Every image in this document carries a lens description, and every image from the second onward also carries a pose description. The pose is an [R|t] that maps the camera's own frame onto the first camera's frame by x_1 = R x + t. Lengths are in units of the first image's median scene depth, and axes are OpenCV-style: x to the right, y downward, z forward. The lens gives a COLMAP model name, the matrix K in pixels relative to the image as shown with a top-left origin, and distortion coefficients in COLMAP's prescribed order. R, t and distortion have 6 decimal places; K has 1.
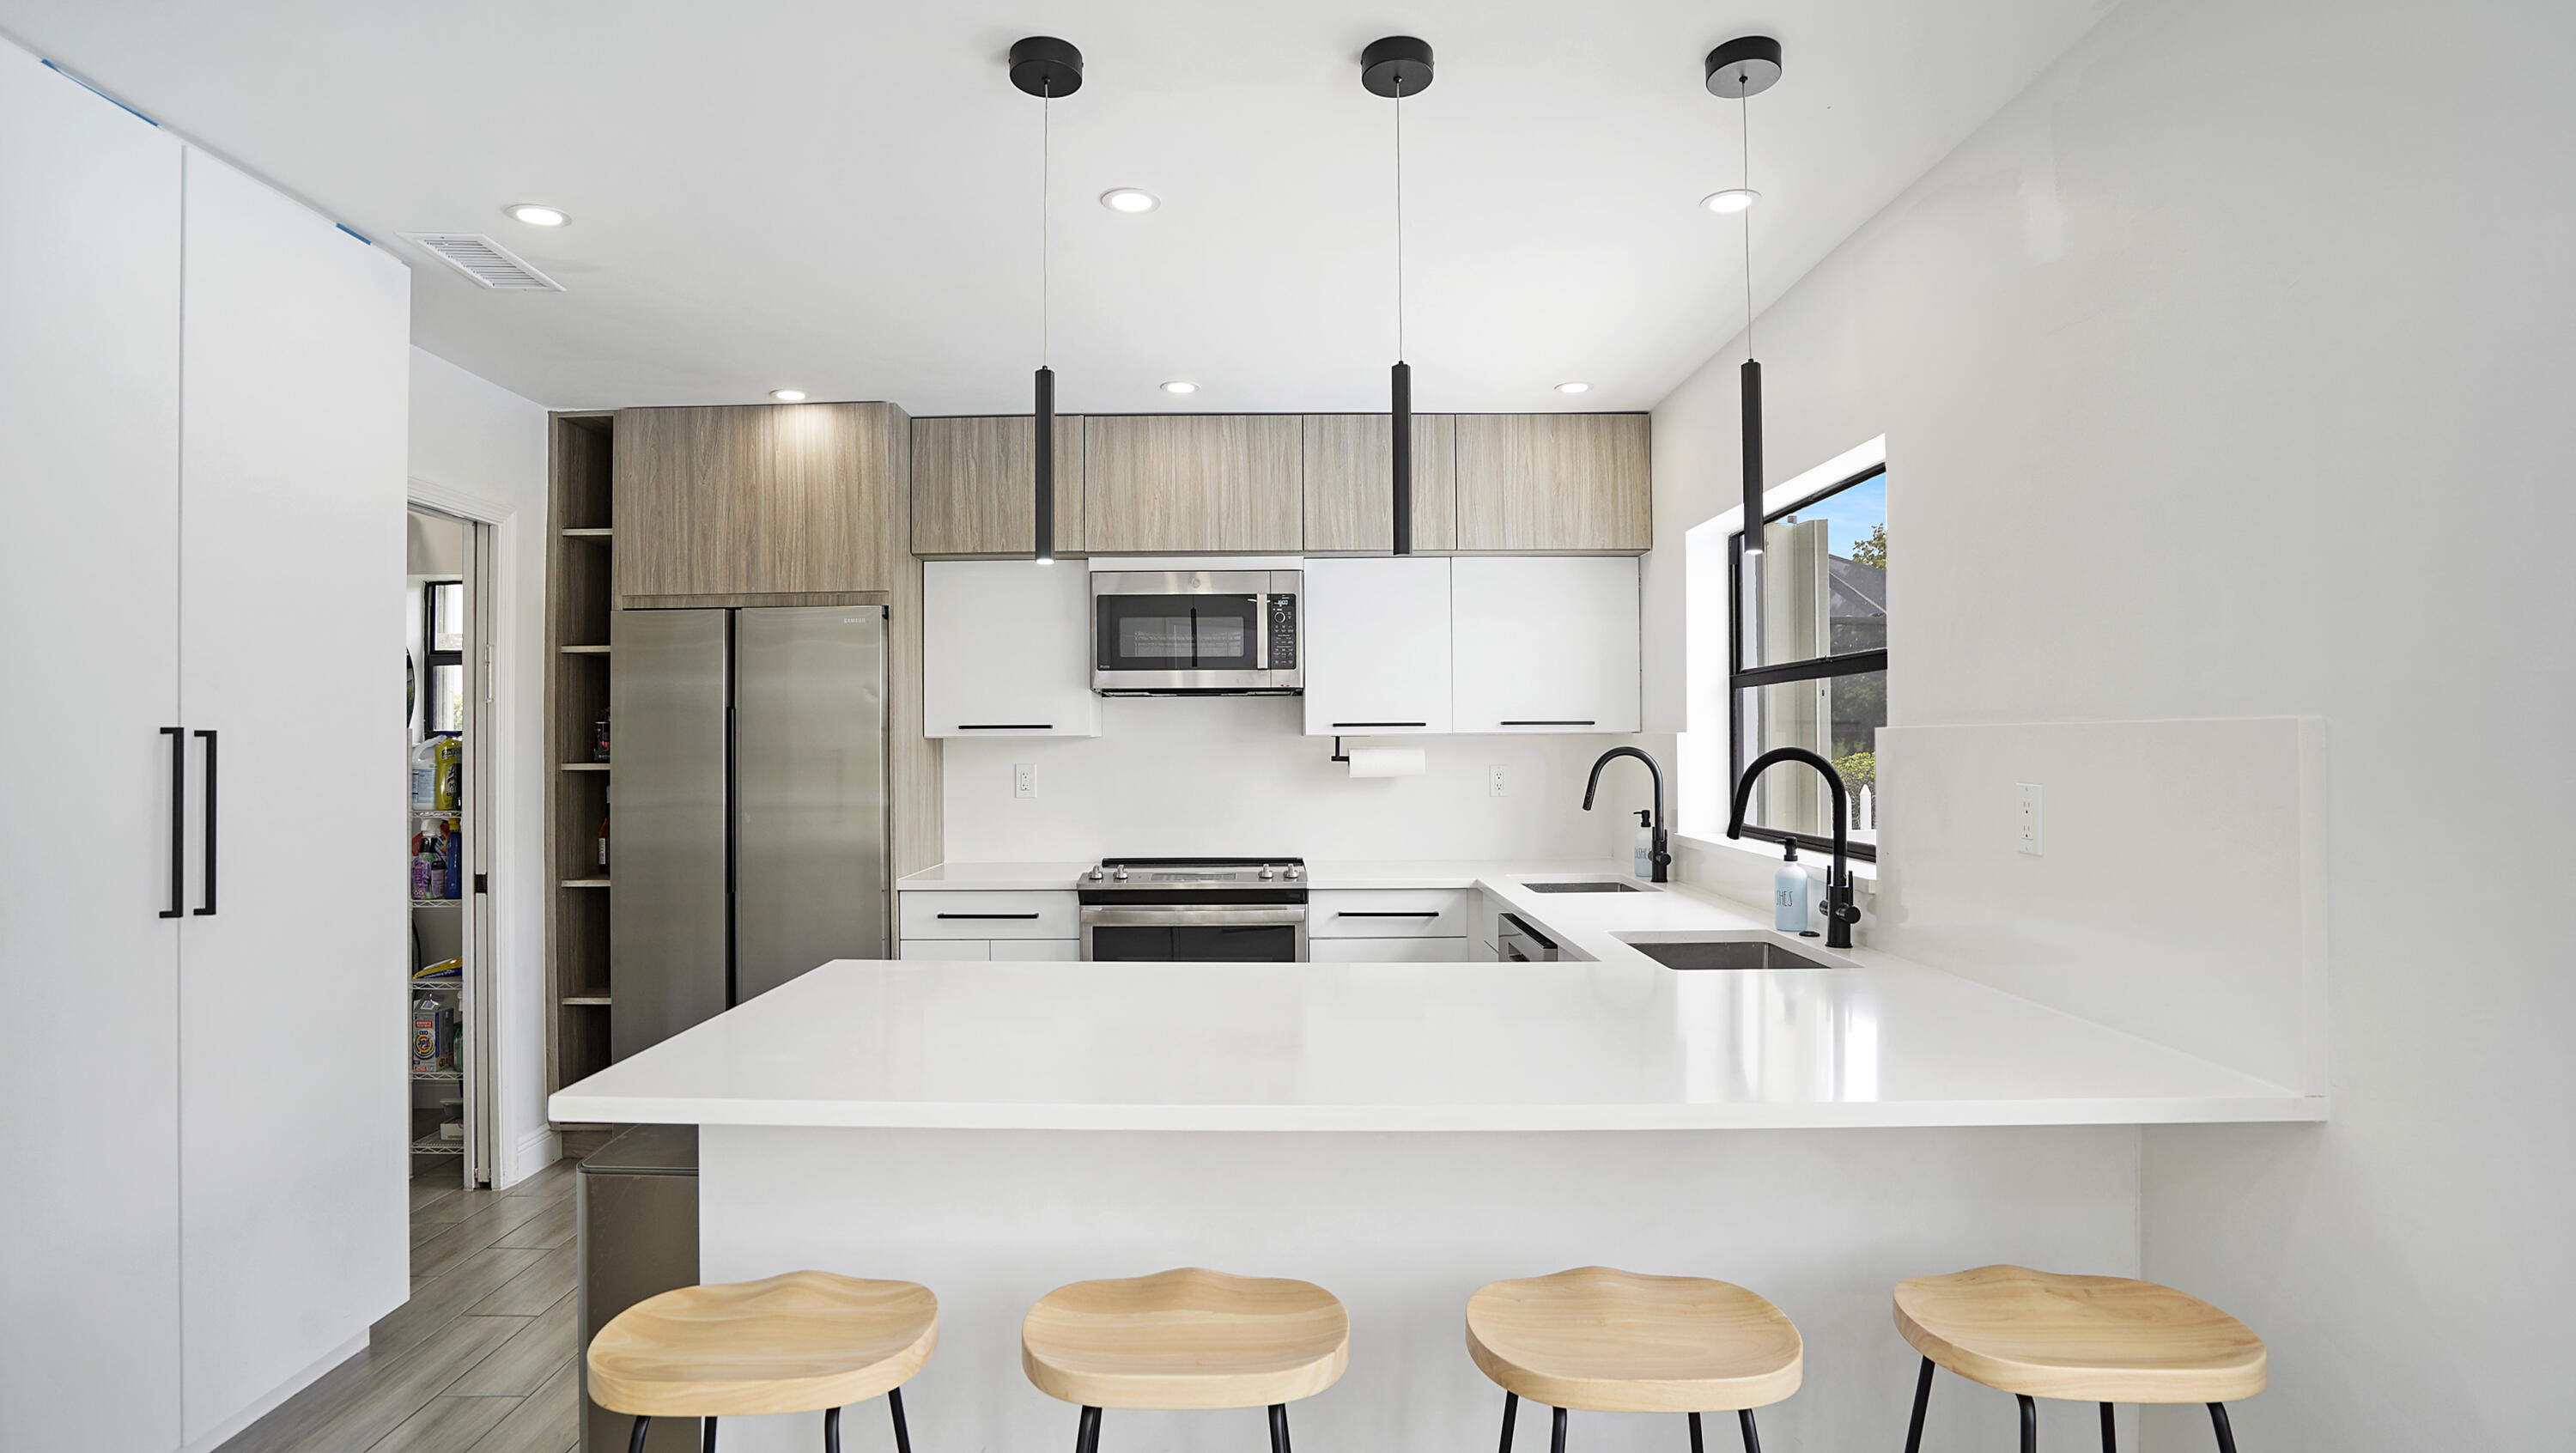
lens RADIAL K [[1332.5, 0, 1165.3], [0, 1332.5, 725.3], [0, 0, 1]] dist [-0.040693, -0.000031]
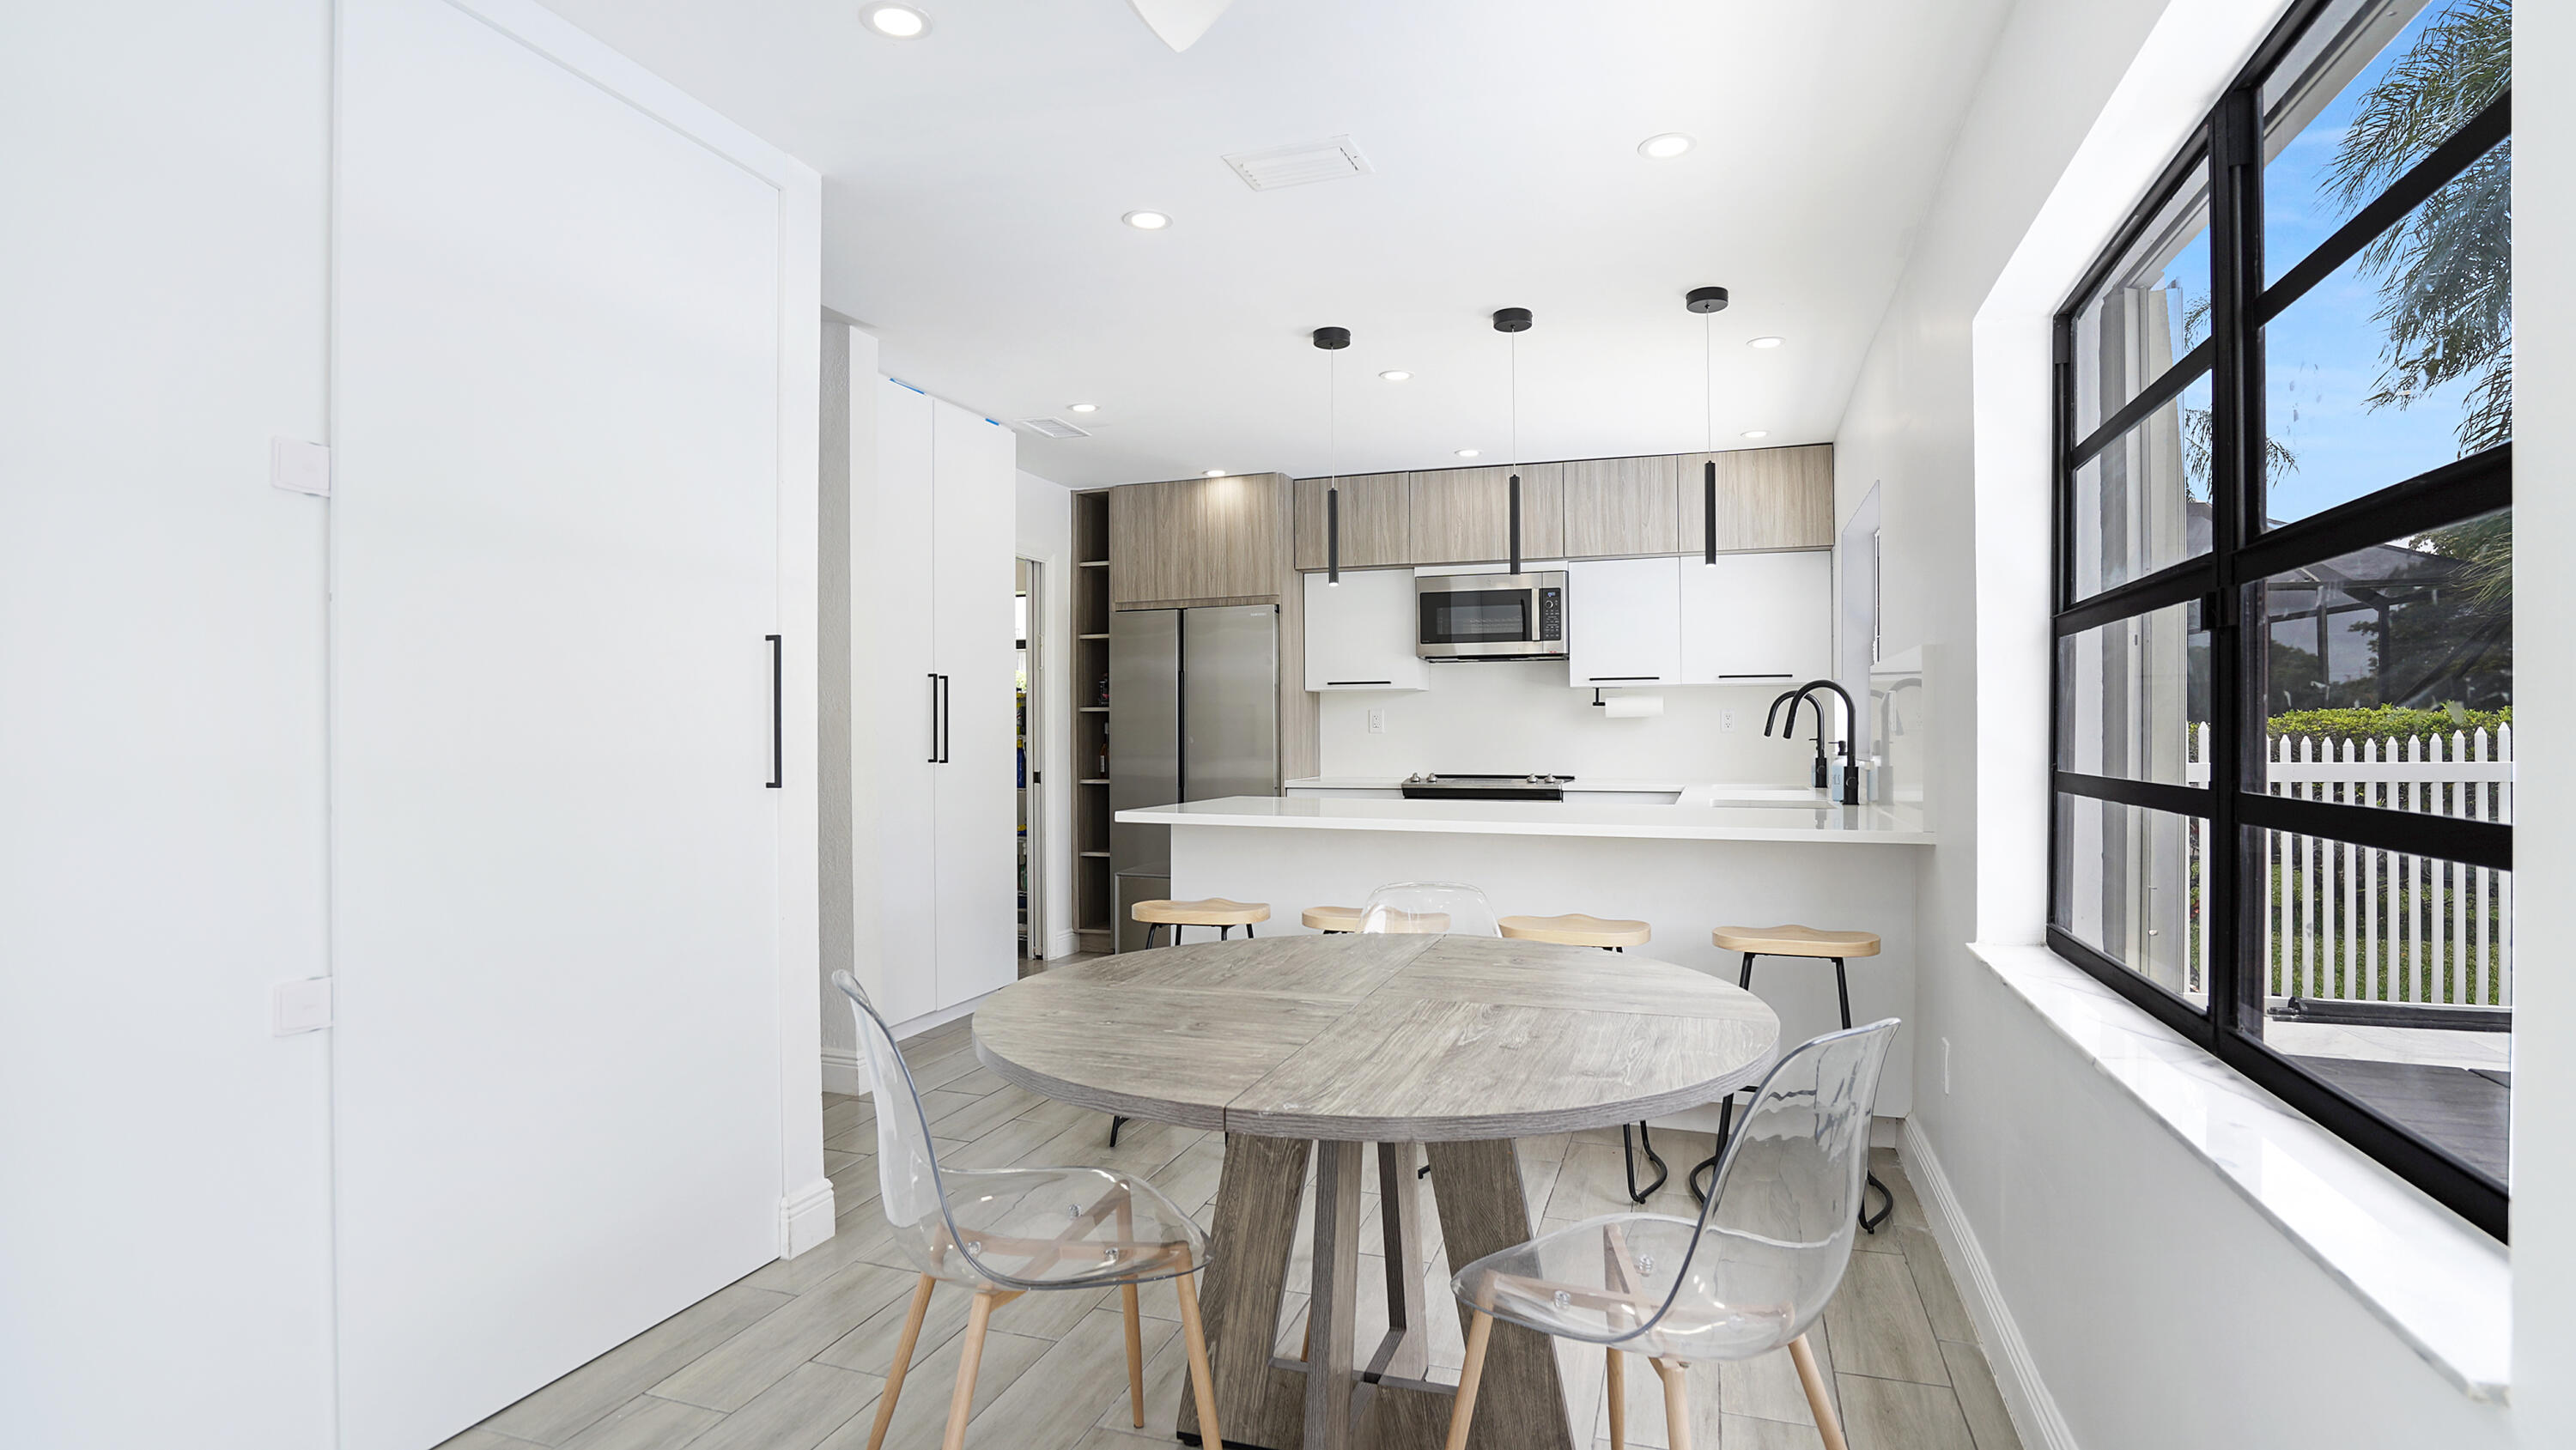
lens RADIAL K [[1160.5, 0, 1108.1], [0, 1160.5, 715.4], [0, 0, 1]] dist [-0.032465, -0.000005]
pose [[0.930757, 0.002825, -0.365629, 0.099826], [0.001882, 0.999920, 0.012516, 0.021920], [0.365635, -0.012337, 0.930677, -0.327075]]
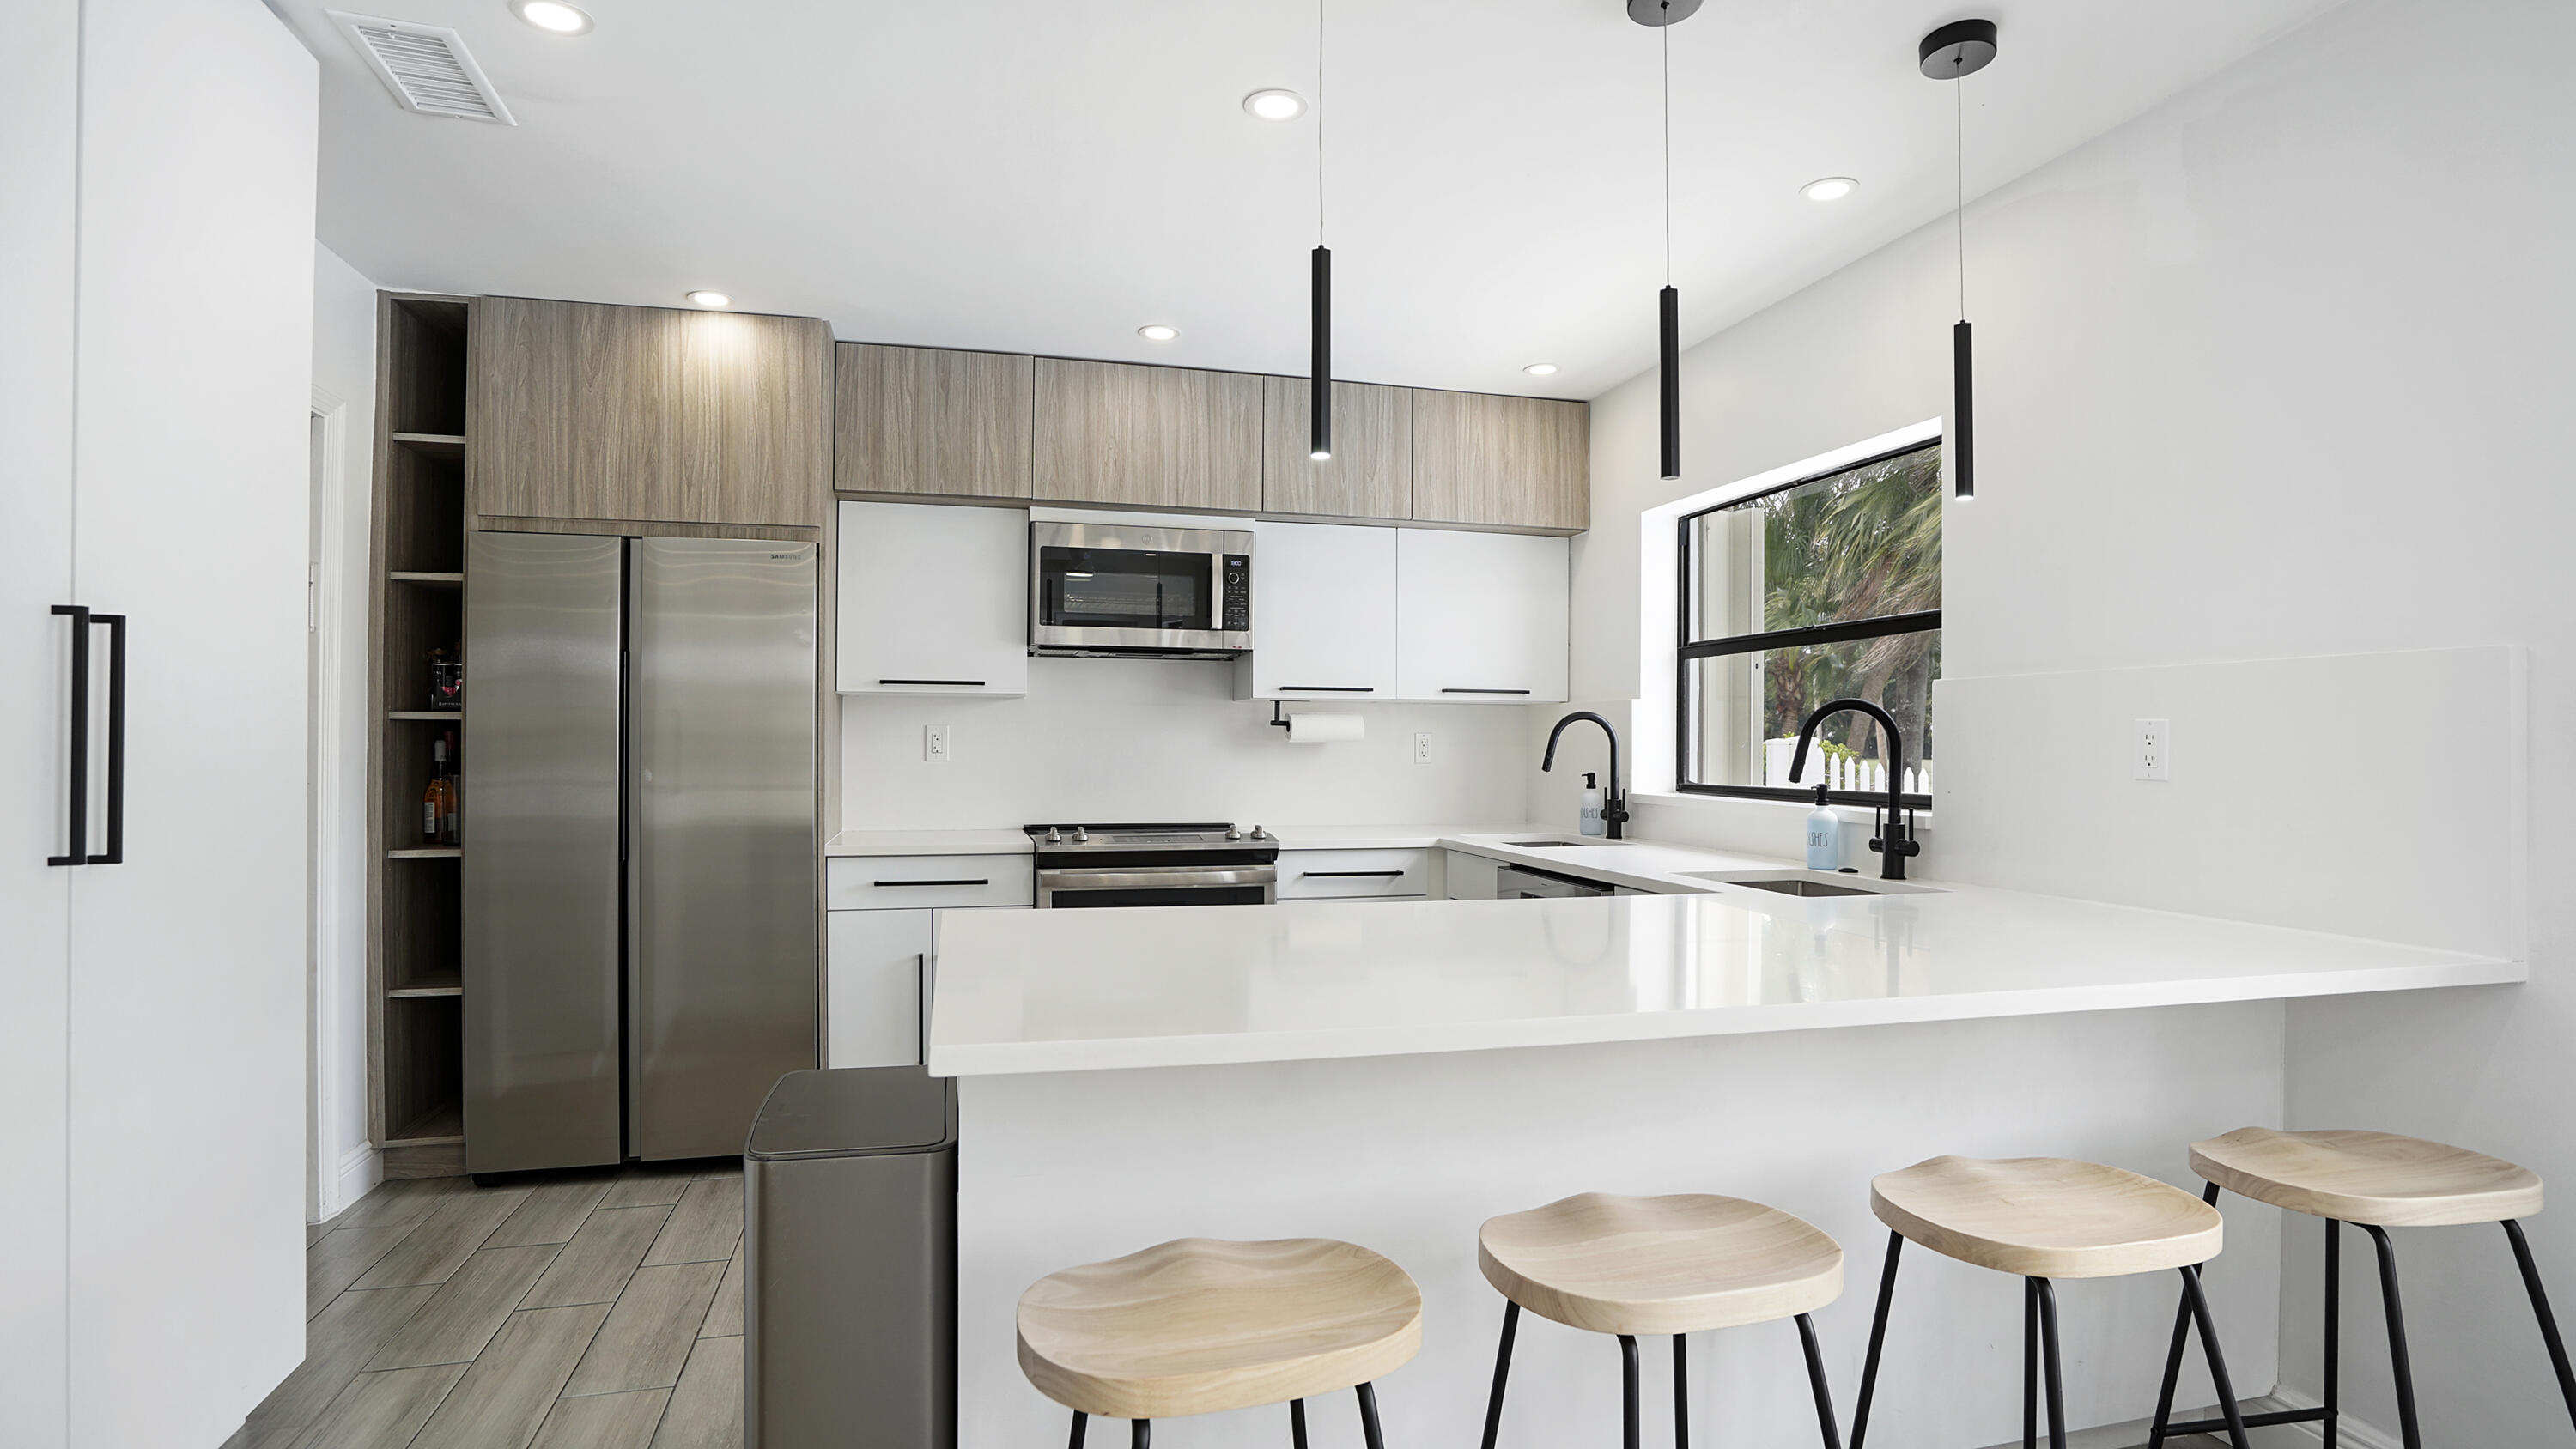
lens RADIAL K [[1301.2, 0, 1288.0], [0, 1301.2, 724.5], [0, 0, 1]] dist [-0.032208, 0.000763]
pose [[0.957900, 0.019372, 0.286449, -0.150571], [-0.020564, 0.999788, 0.001155, 0.025937], [-0.286365, -0.006997, 0.958095, 0.059679]]
